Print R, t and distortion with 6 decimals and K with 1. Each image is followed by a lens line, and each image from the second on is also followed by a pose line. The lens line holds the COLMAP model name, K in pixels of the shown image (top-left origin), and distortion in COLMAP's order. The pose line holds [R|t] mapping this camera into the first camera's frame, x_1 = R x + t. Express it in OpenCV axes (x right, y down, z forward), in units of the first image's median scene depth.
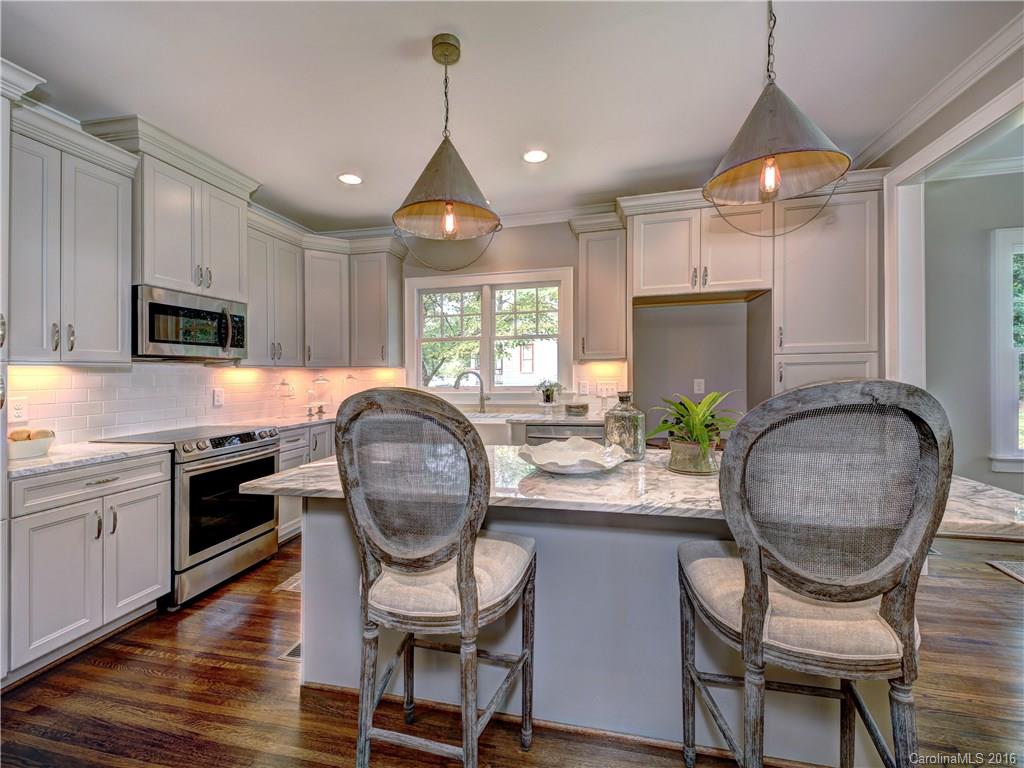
lens RADIAL K [[422.3, 0, 512.6], [0, 422.3, 377.2], [0, 0, 1]] dist [0.006190, 0.000147]
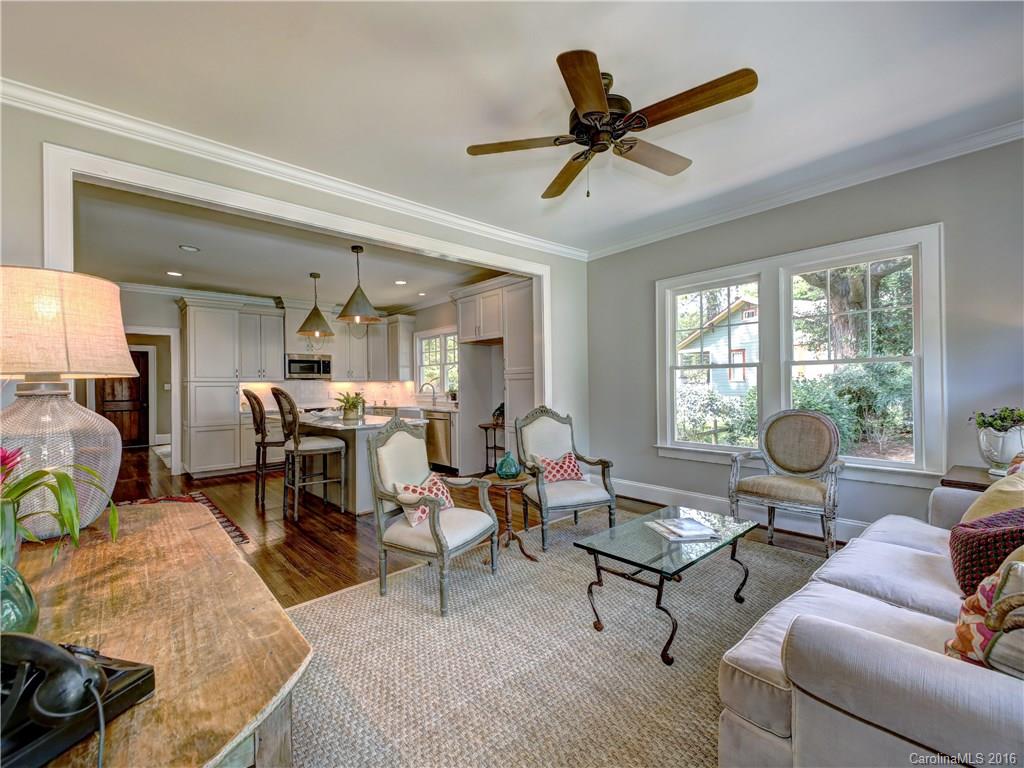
lens RADIAL K [[412.6, 0, 512.0], [0, 412.6, 384.0], [0, 0, 1]] dist [0.000713, 0.000015]
pose [[0.838867, 0.001284, -0.544335, 1.573414], [0.001304, 0.999990, 0.004370, -0.021598], [0.544335, -0.004375, 0.838856, -0.407043]]
